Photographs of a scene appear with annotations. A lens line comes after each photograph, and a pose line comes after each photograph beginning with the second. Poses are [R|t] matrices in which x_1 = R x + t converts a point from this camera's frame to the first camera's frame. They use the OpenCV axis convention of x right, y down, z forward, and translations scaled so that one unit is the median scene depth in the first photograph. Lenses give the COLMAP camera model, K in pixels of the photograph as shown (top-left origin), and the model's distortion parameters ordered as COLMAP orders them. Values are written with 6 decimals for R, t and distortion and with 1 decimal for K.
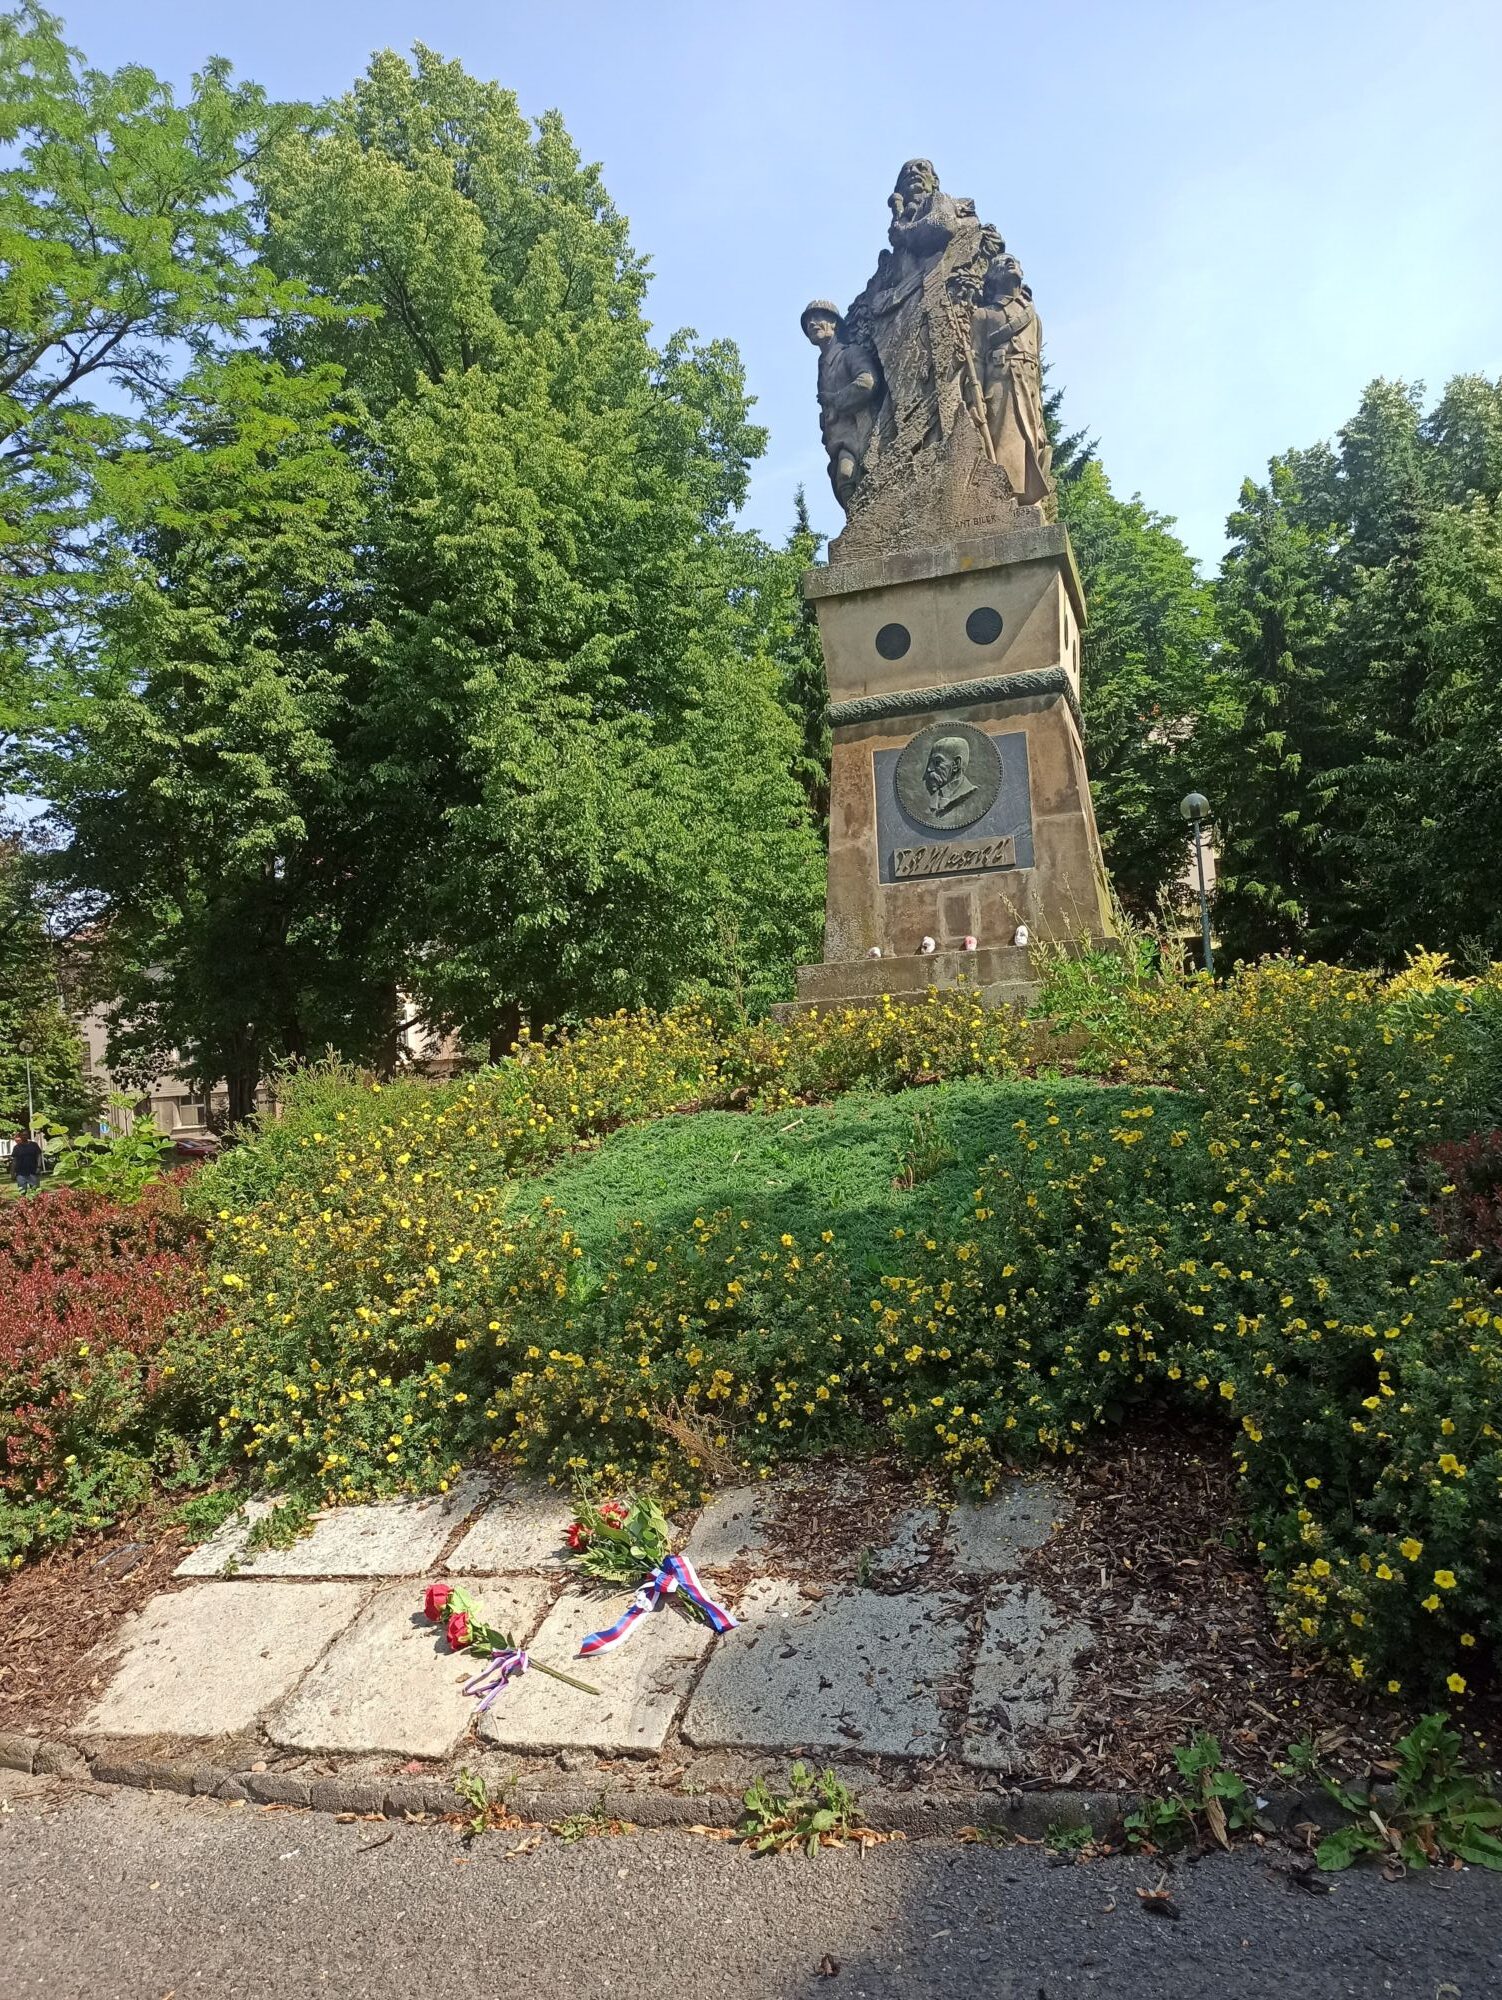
lens RADIAL K [[1490.9, 0, 751.0], [0, 1490.9, 1000.0], [0, 0, 1]] dist [0.099463, -0.130987]
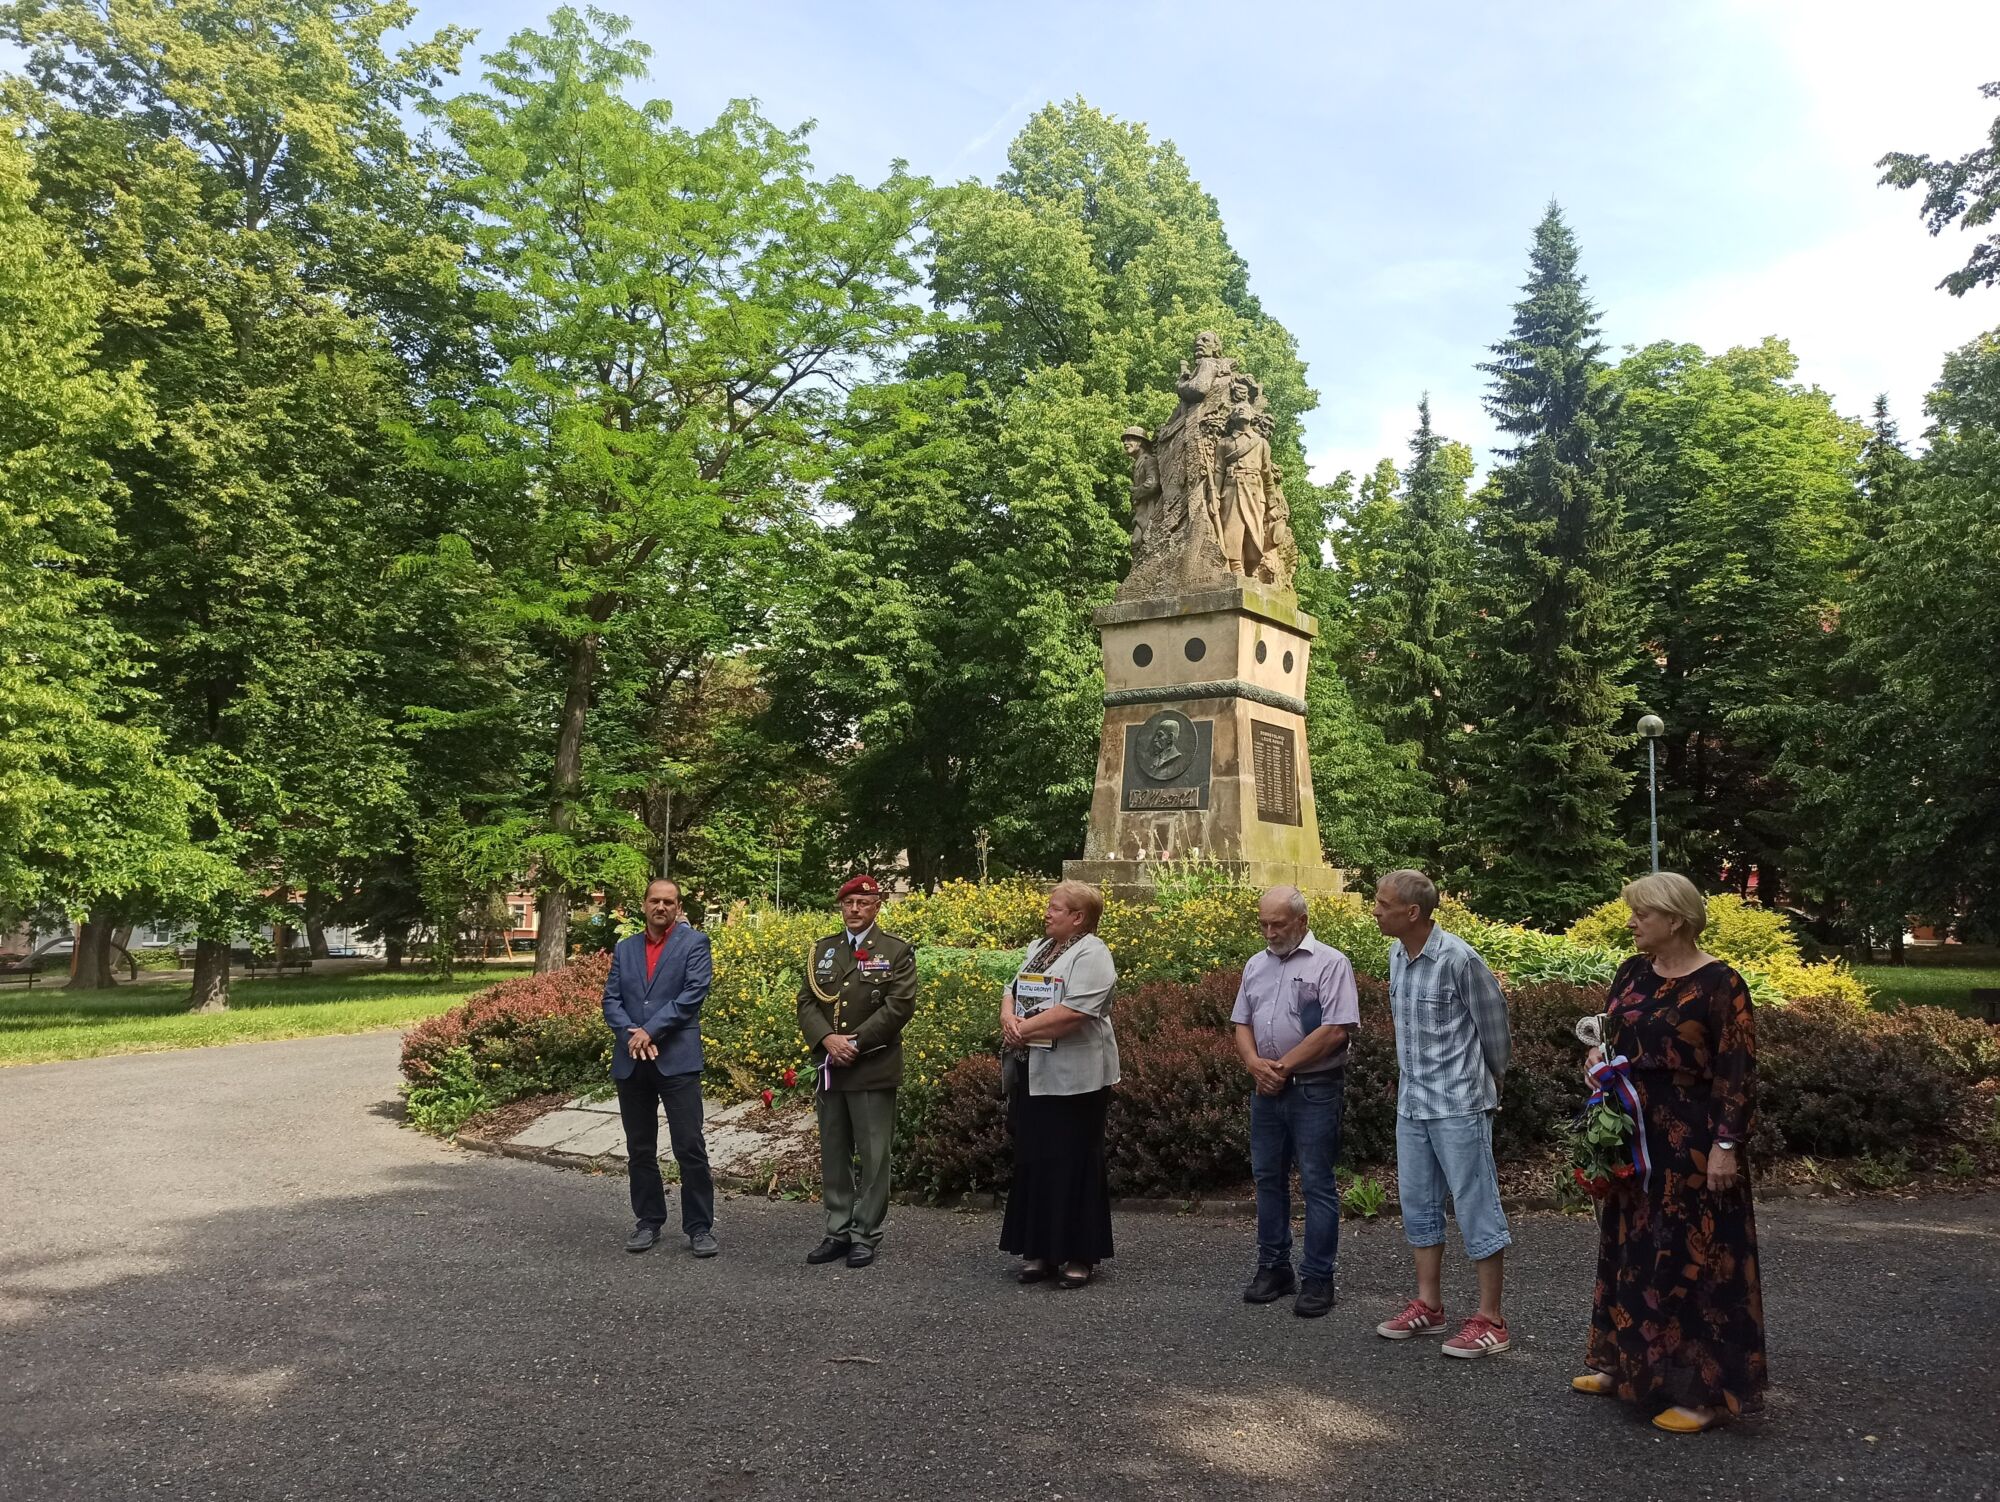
lens RADIAL K [[1529.9, 0, 999.2], [0, 1529.9, 755.7], [0, 0, 1]] dist [0.009322, 0.001496]
pose [[0.937641, 0.059430, -0.342487, 0.260152], [-0.073566, 0.996885, -0.028421, -0.041681], [0.339731, 0.051844, 0.939093, -0.270748]]
